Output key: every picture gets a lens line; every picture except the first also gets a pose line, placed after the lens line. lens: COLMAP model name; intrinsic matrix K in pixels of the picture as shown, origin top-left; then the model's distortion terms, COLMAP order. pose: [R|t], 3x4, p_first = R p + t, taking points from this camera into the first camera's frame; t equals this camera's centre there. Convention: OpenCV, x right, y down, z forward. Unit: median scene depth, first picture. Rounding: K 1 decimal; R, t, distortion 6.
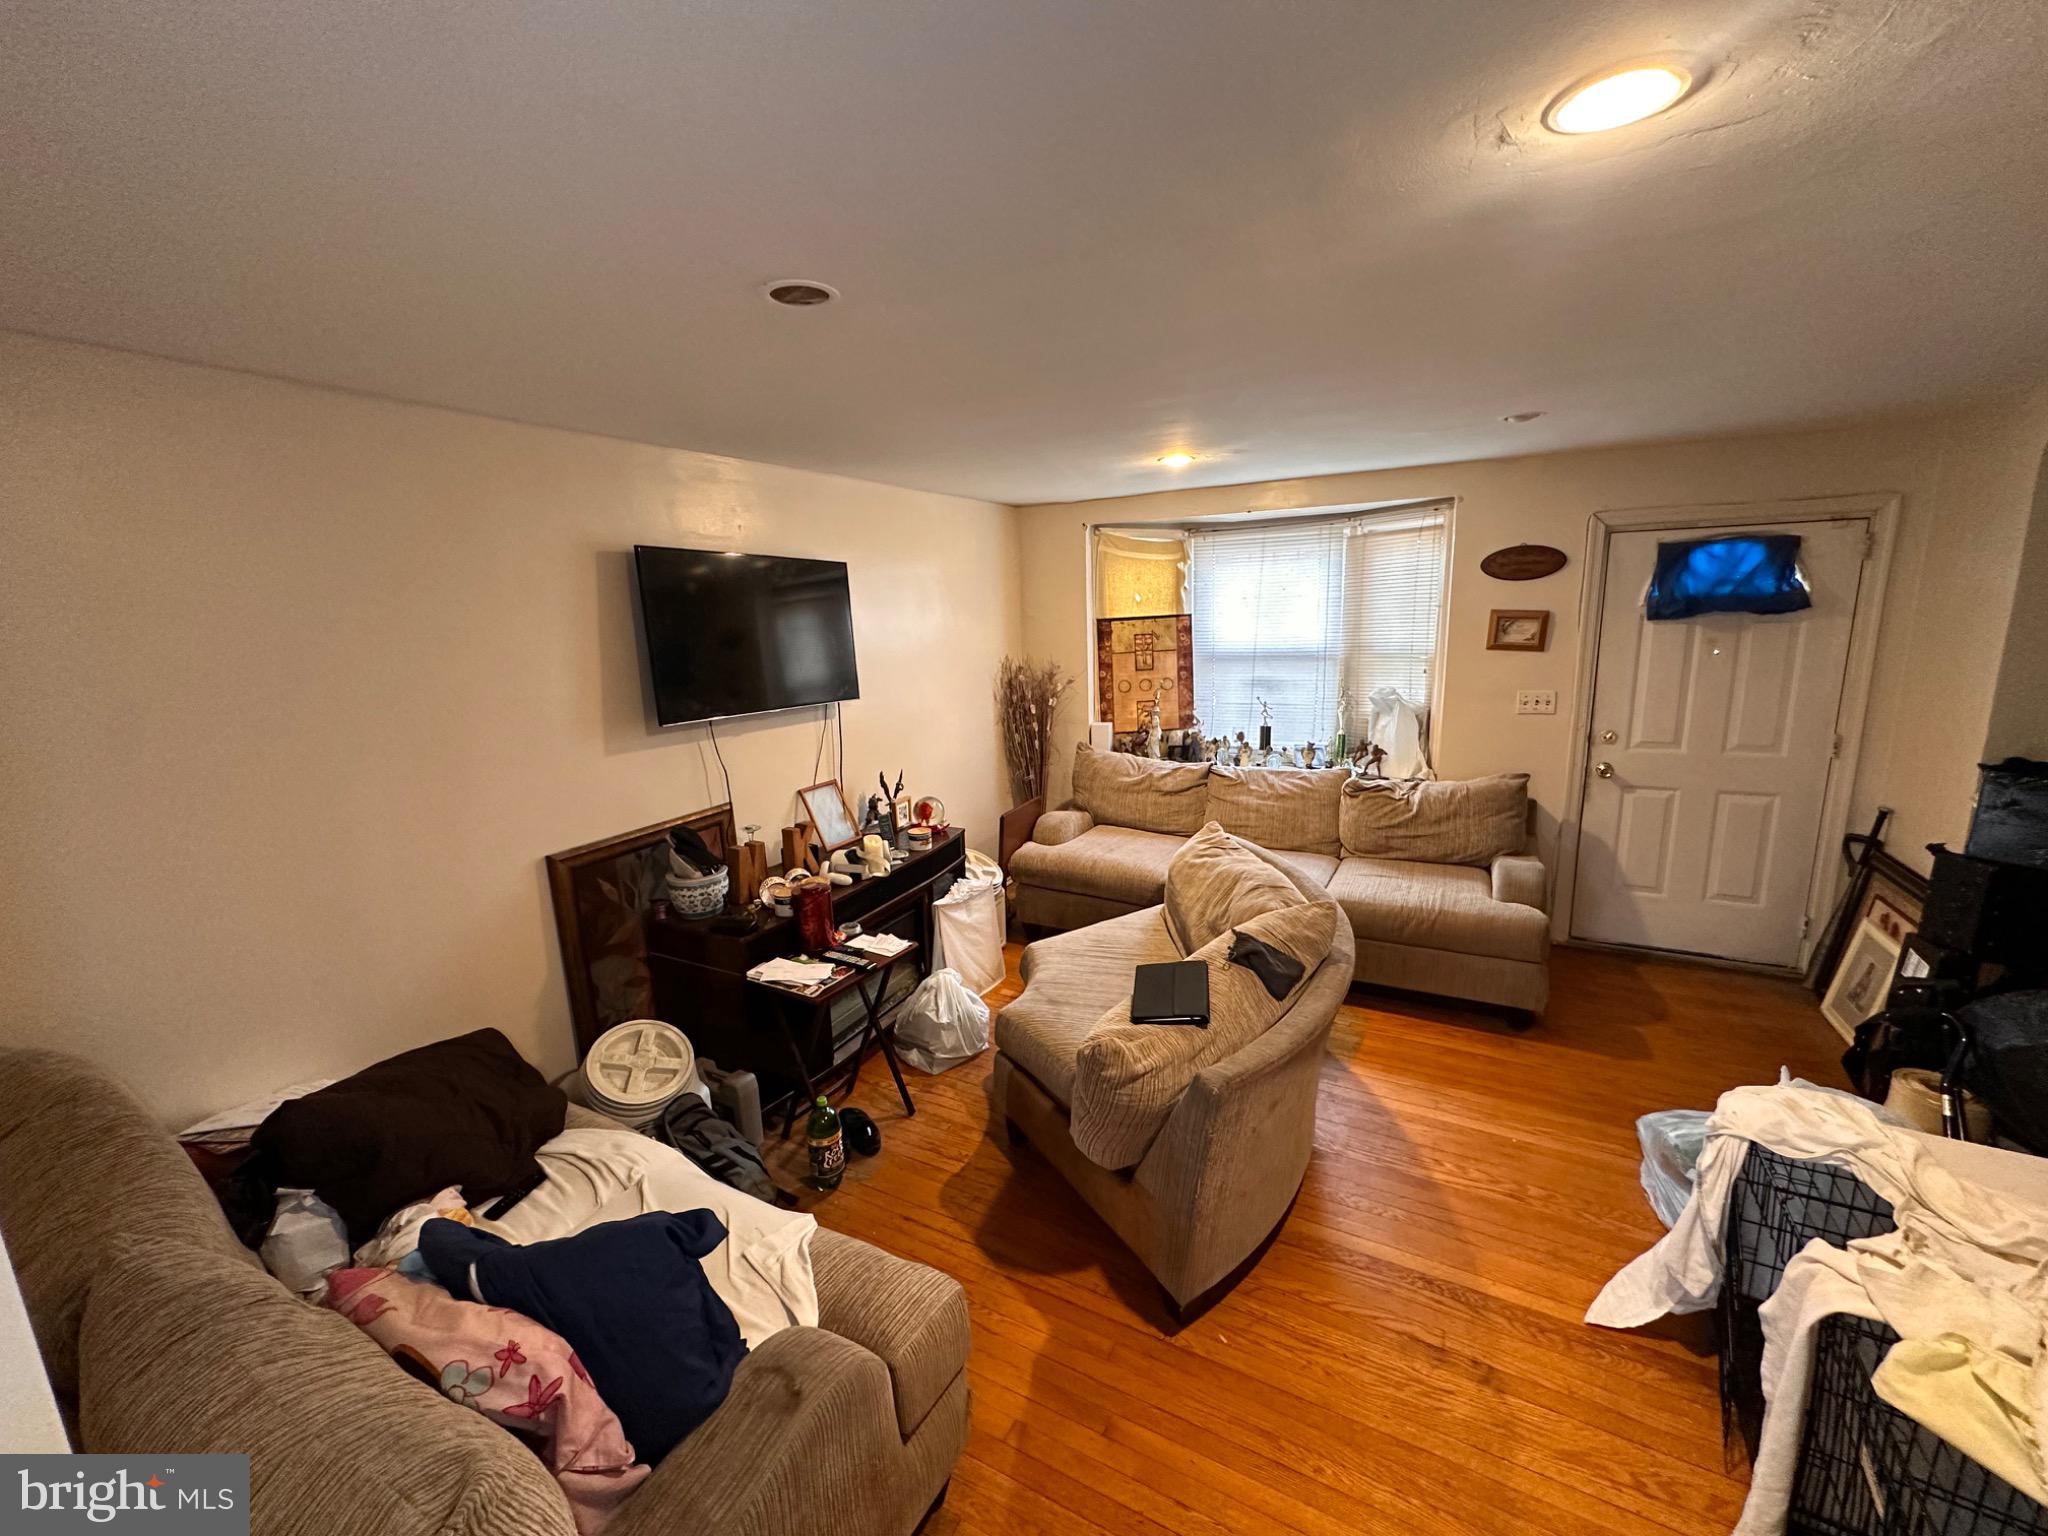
lens RADIAL K [[822.6, 0, 1027.6], [0, 822.6, 769.5], [0, 0, 1]] dist [-0.001423, 0.000108]
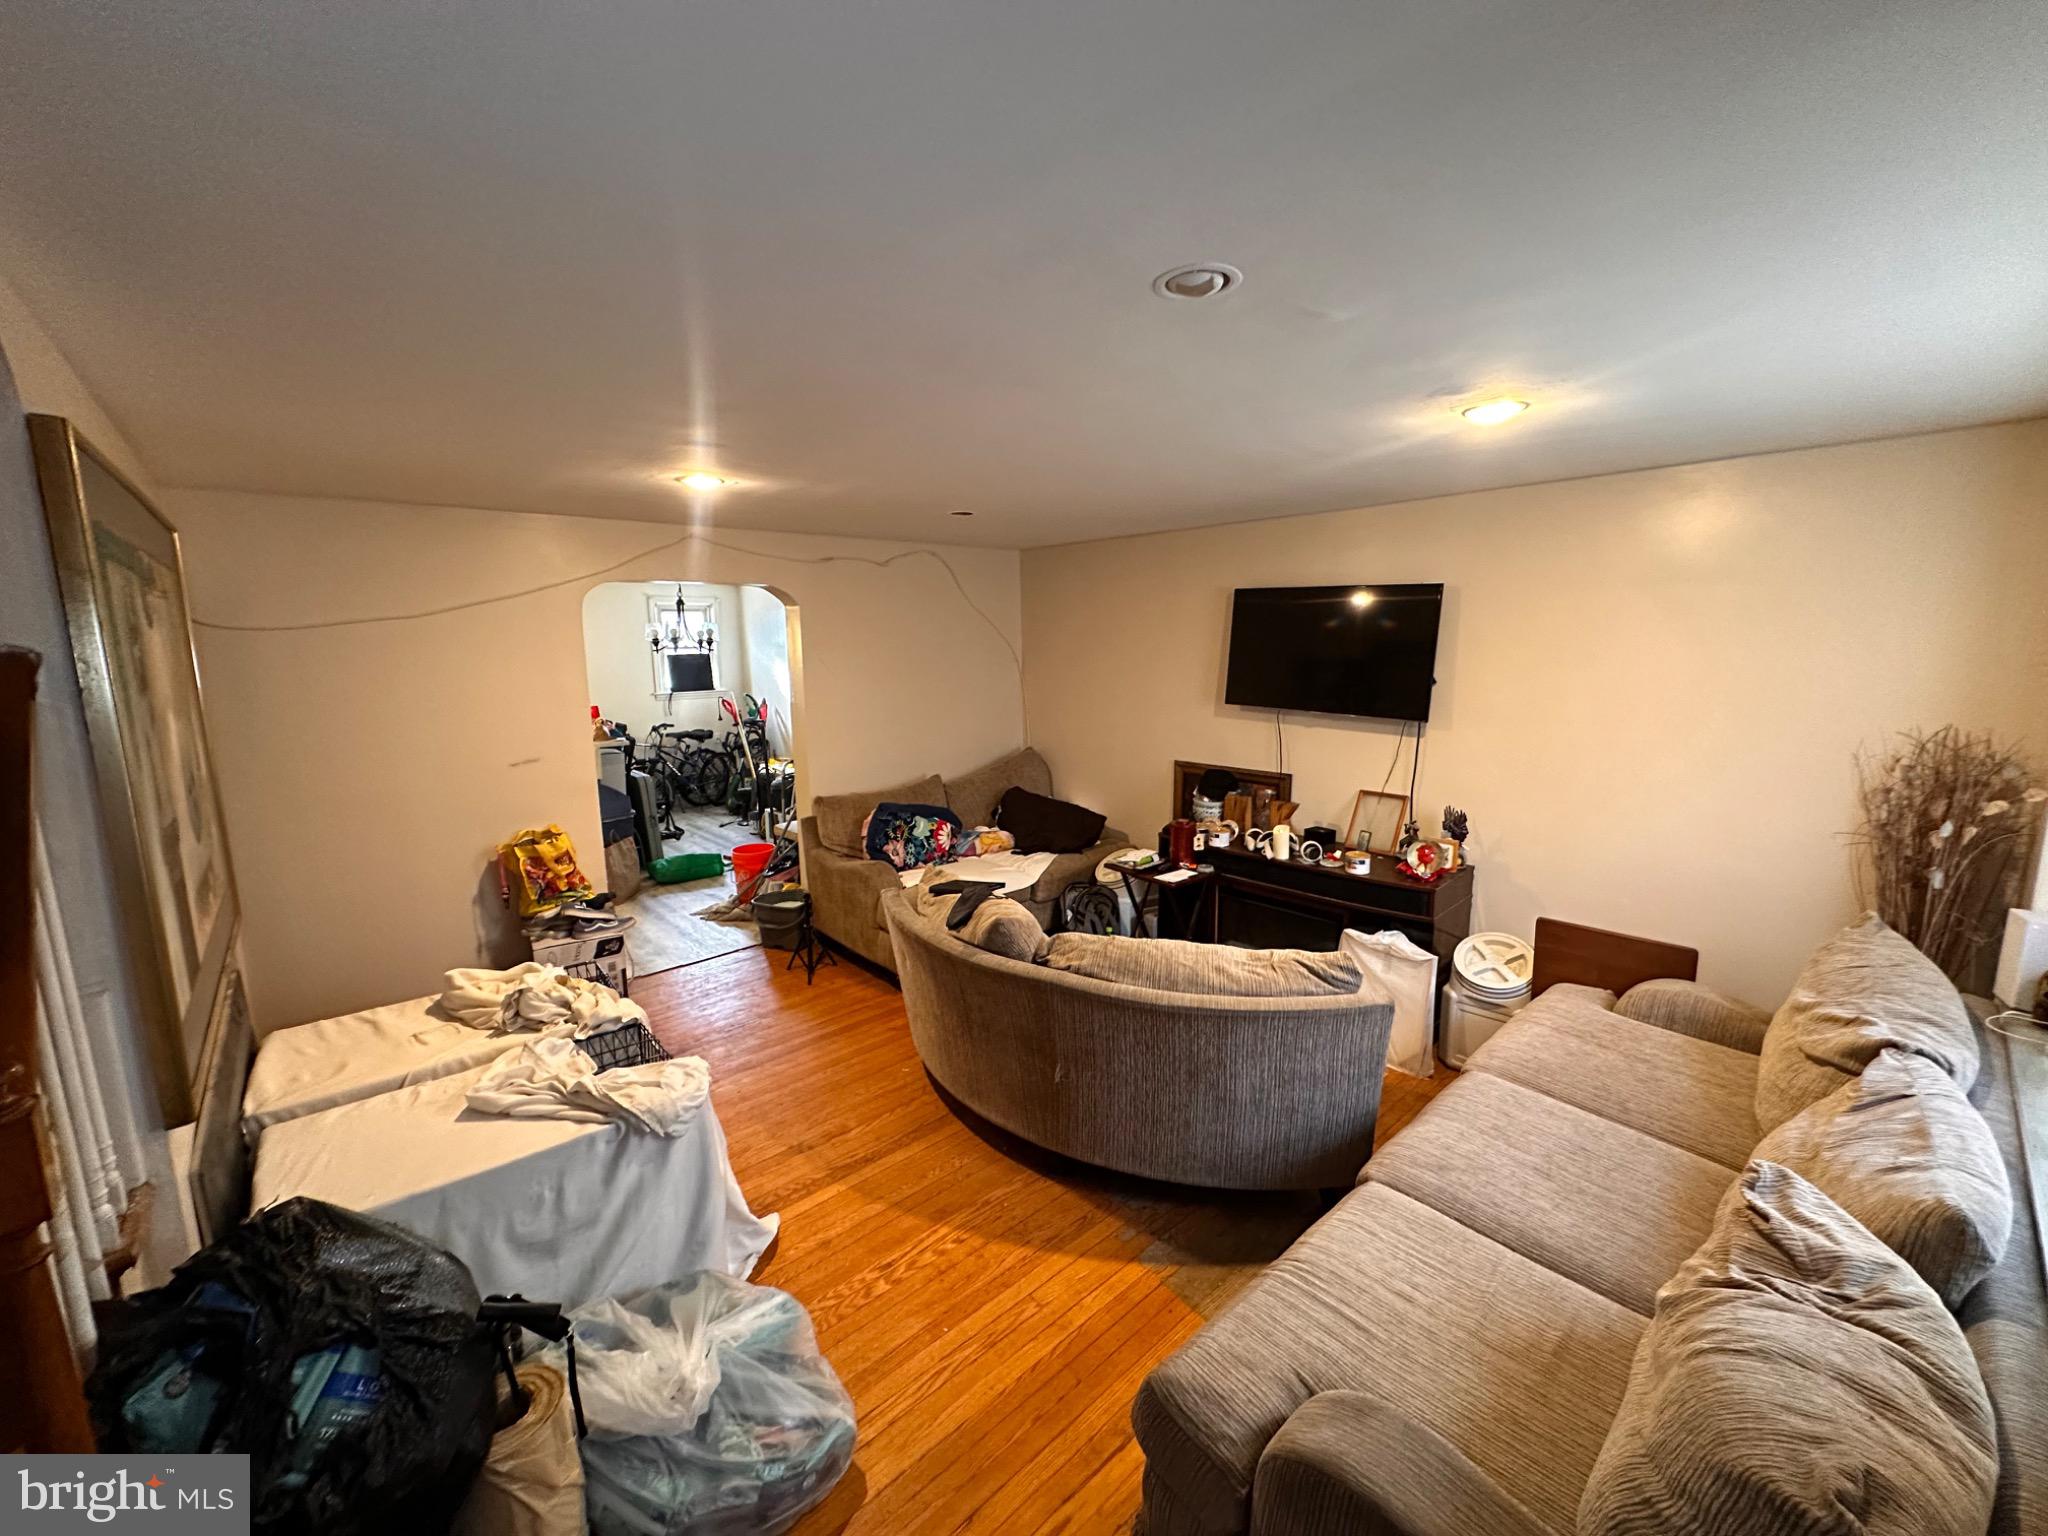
lens RADIAL K [[822.6, 0, 1027.6], [0, 822.6, 769.5], [0, 0, 1]] dist [-0.001423, 0.000108]
pose [[-0.323263, 0.191497, -0.926731, 1.058420], [-0.167716, 0.952214, 0.255266, -0.248496], [0.931328, 0.237946, -0.275699, 1.025338]]
